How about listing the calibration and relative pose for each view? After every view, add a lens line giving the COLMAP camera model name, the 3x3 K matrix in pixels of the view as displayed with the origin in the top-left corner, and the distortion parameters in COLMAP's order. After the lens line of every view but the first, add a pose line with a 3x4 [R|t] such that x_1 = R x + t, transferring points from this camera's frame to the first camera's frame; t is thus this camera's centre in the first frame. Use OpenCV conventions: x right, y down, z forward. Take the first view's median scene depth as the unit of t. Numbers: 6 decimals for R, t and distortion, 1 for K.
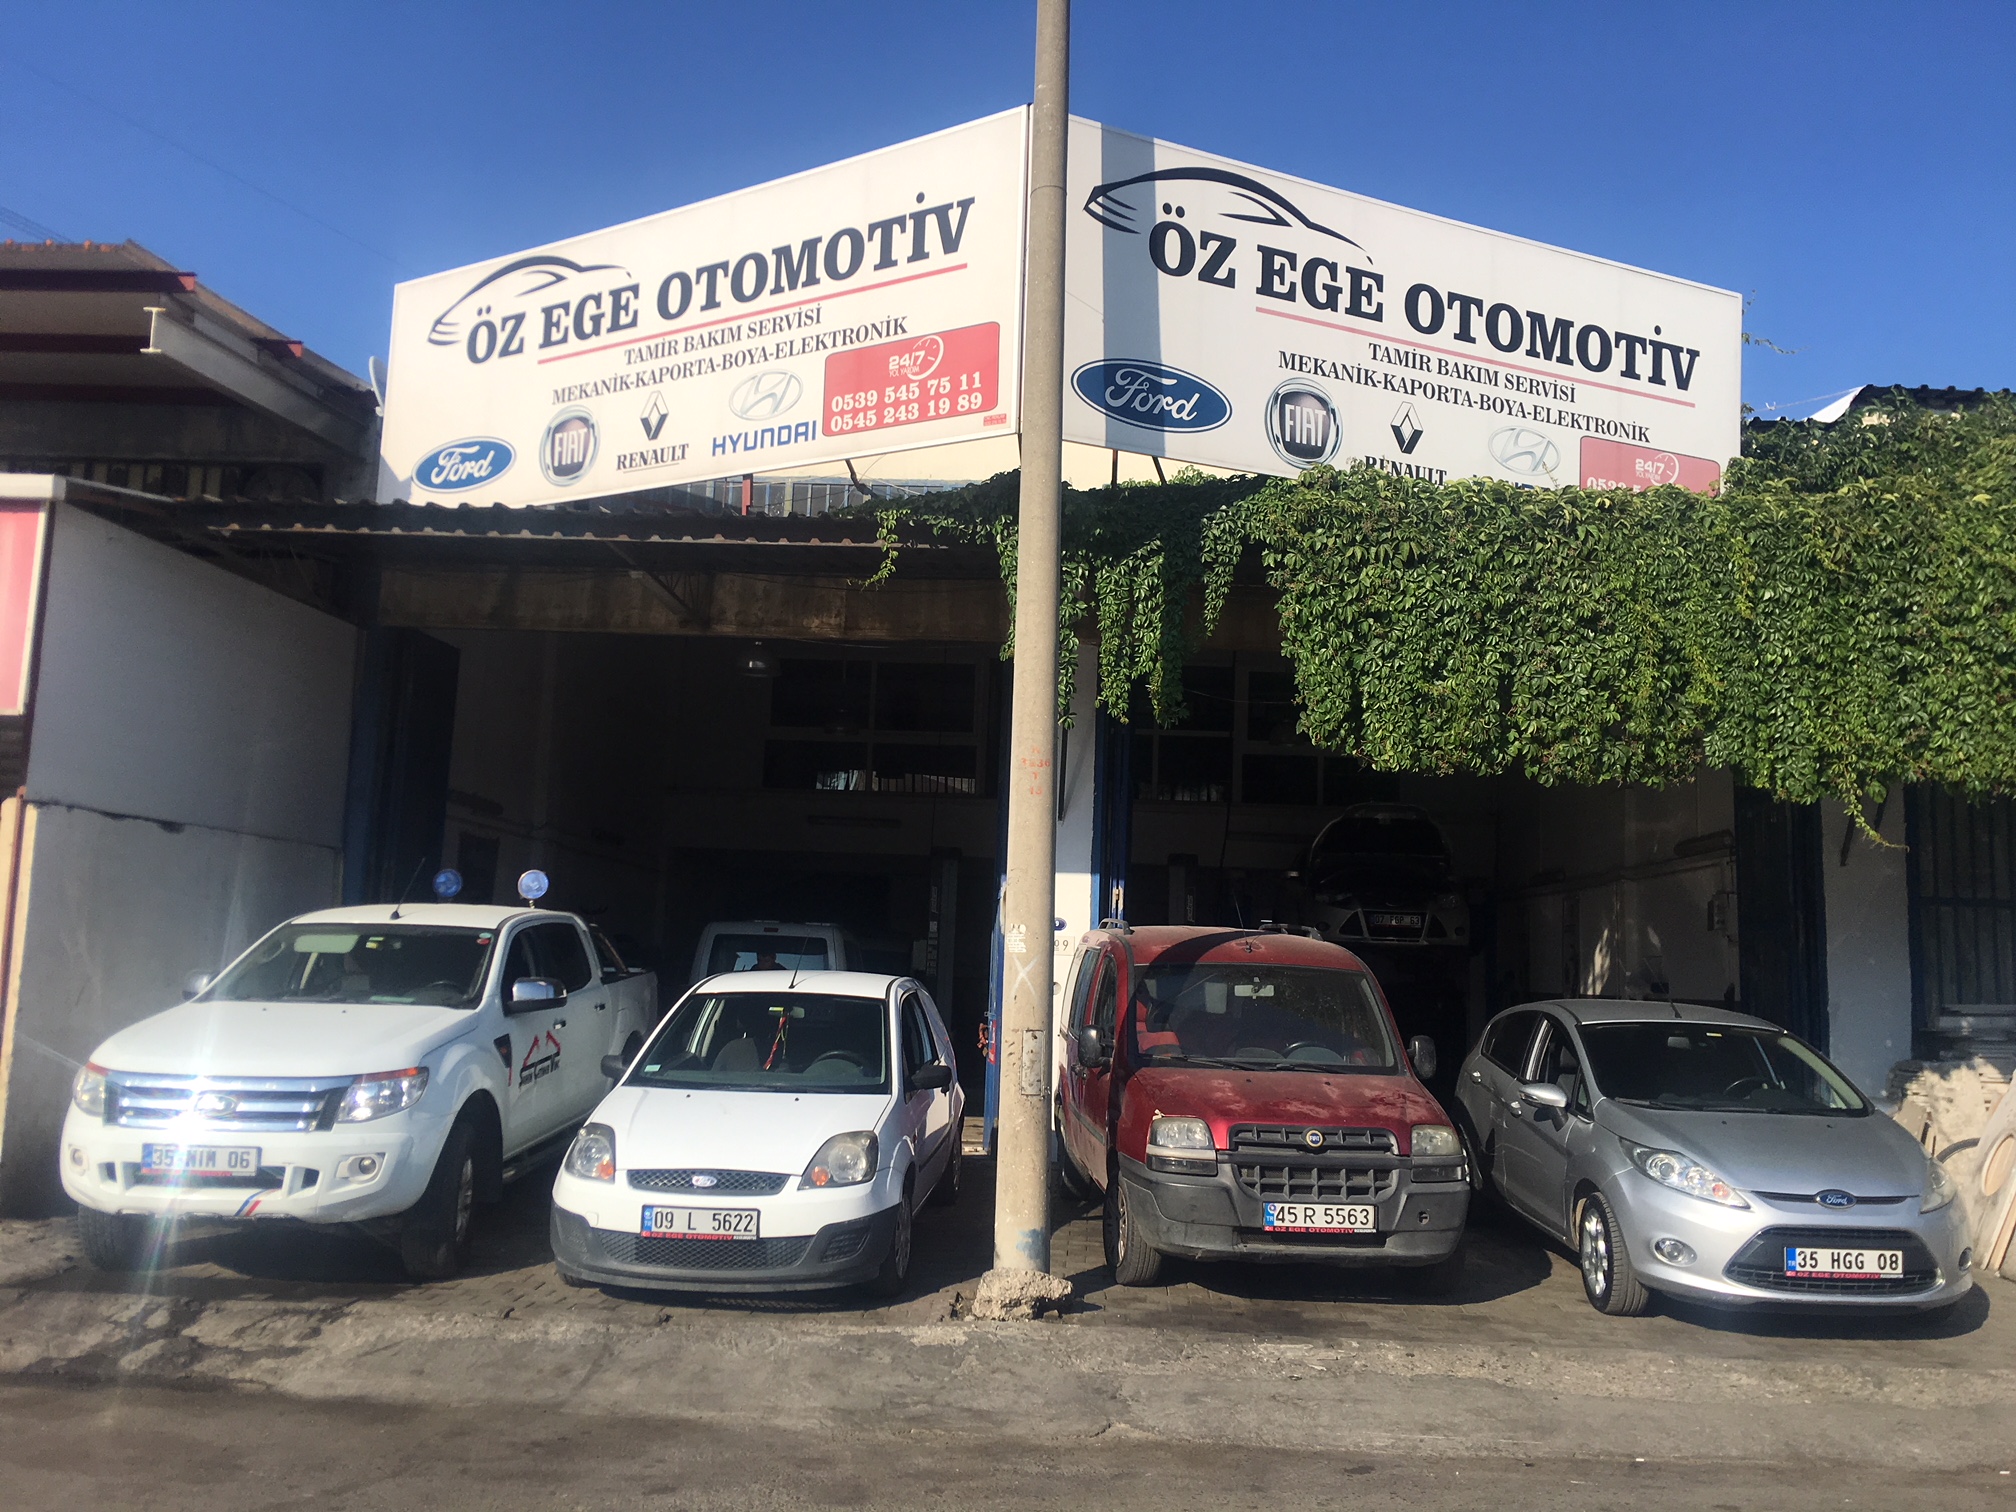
lens RADIAL K [[1737.6, 0, 1047.7], [0, 1737.6, 761.9], [0, 0, 1]] dist [0.127664, -0.193228]
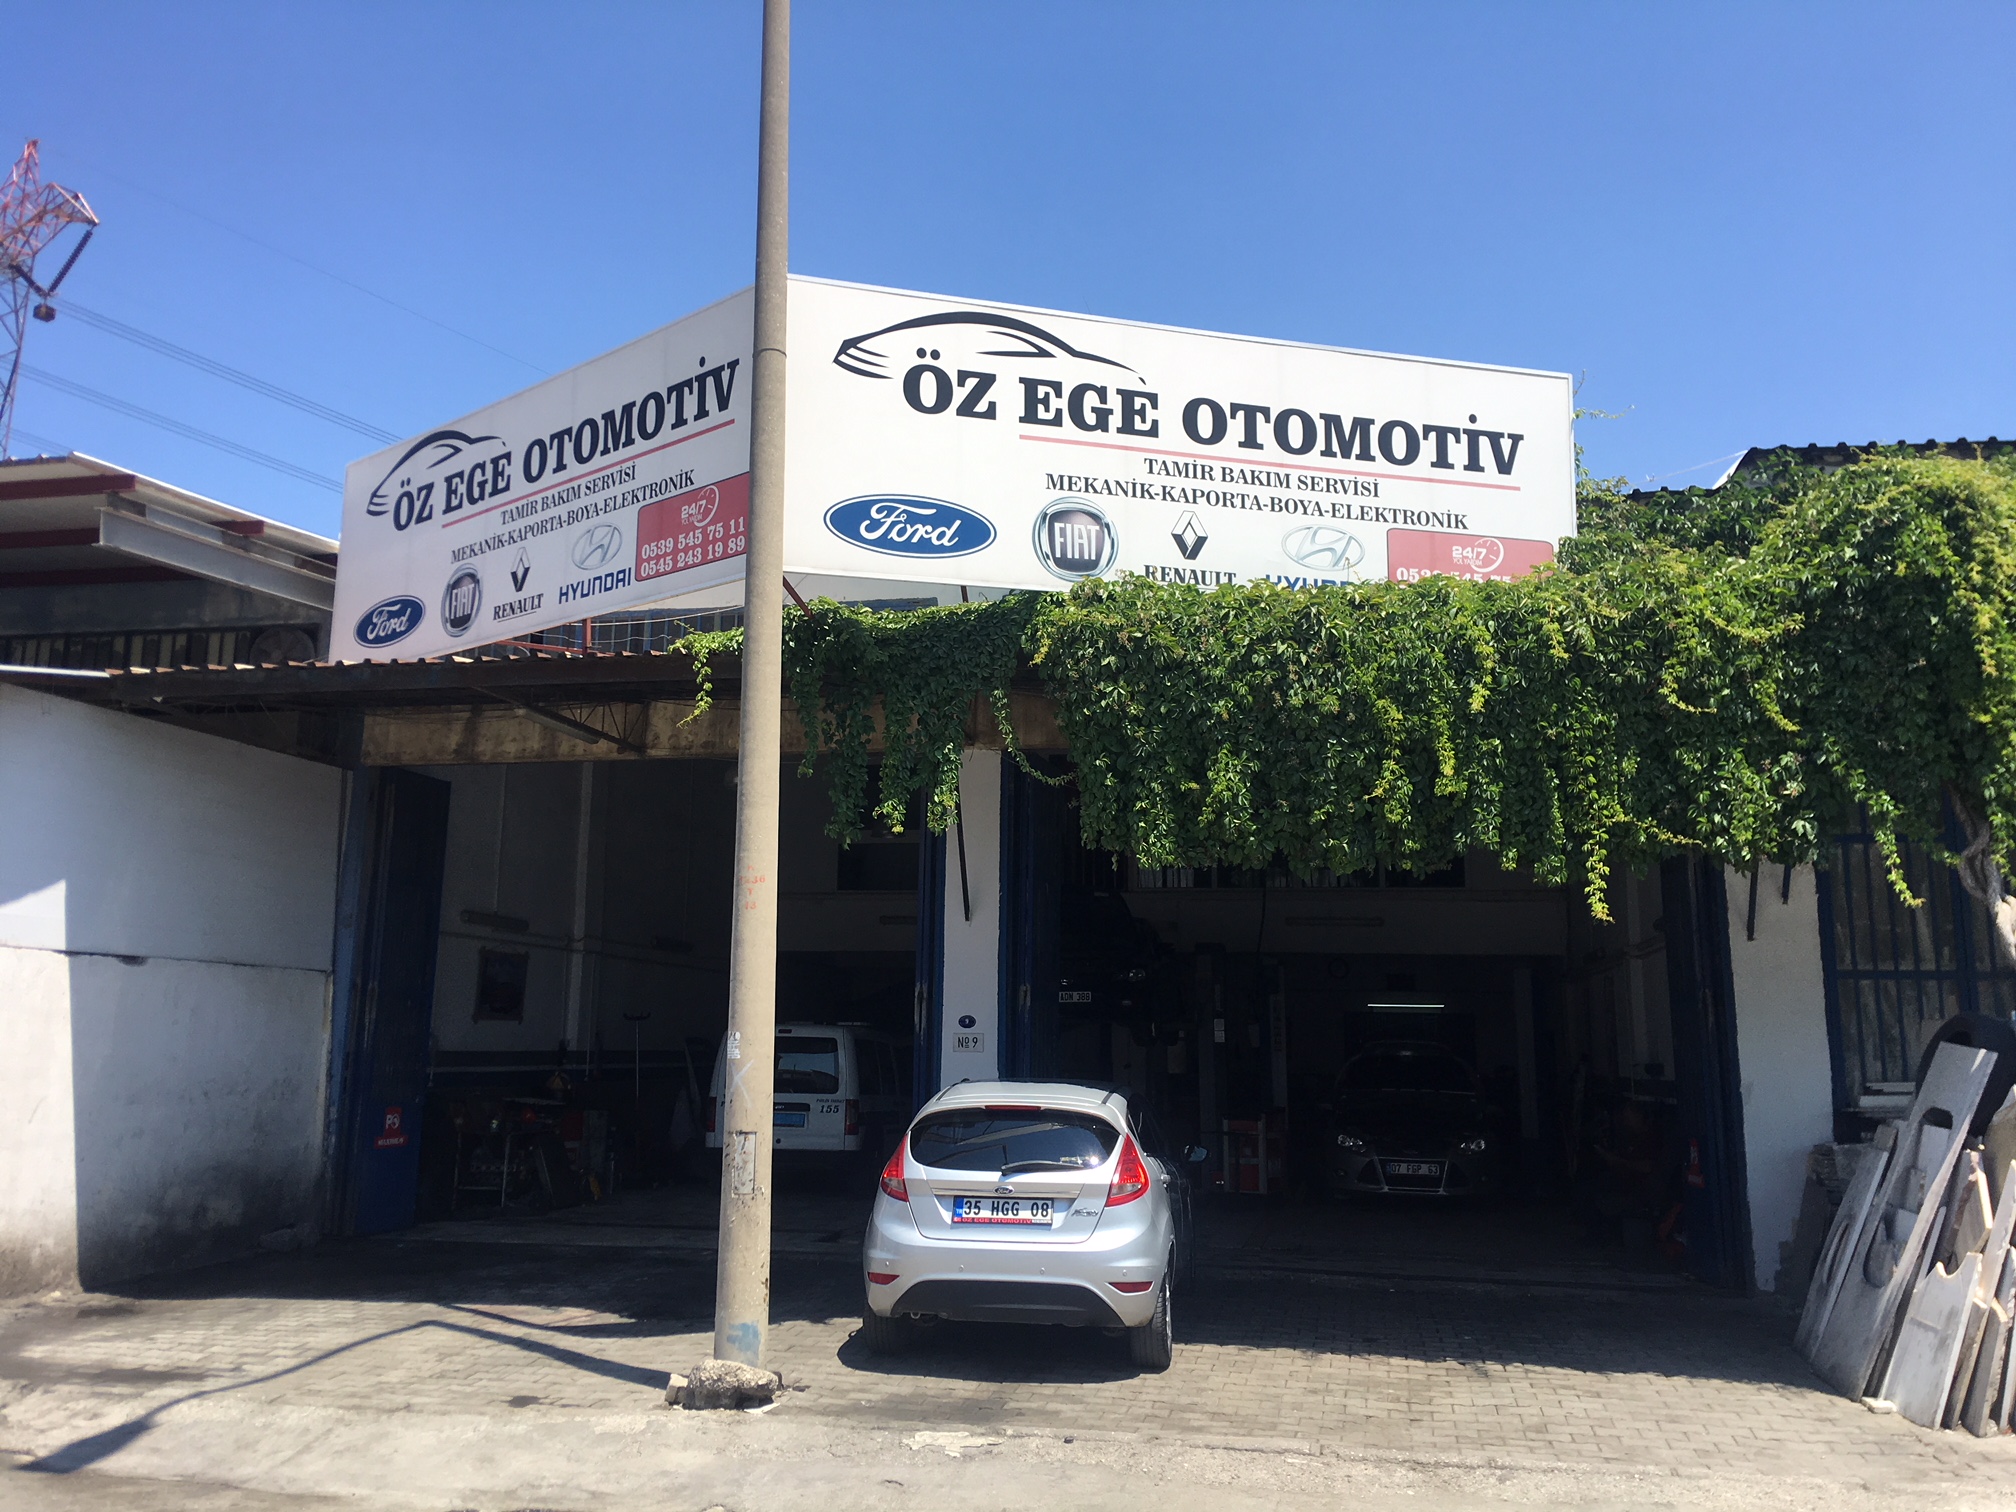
lens RADIAL K [[1750.7, 0, 1008.0], [0, 1750.7, 756.0], [0, 0, 1]] dist [0.124125, -0.198579]
pose [[0.986286, -0.050439, -0.157152, 0.249822], [0.042048, 0.997530, -0.056268, -0.005662], [0.159602, 0.048888, 0.985970, -0.037796]]
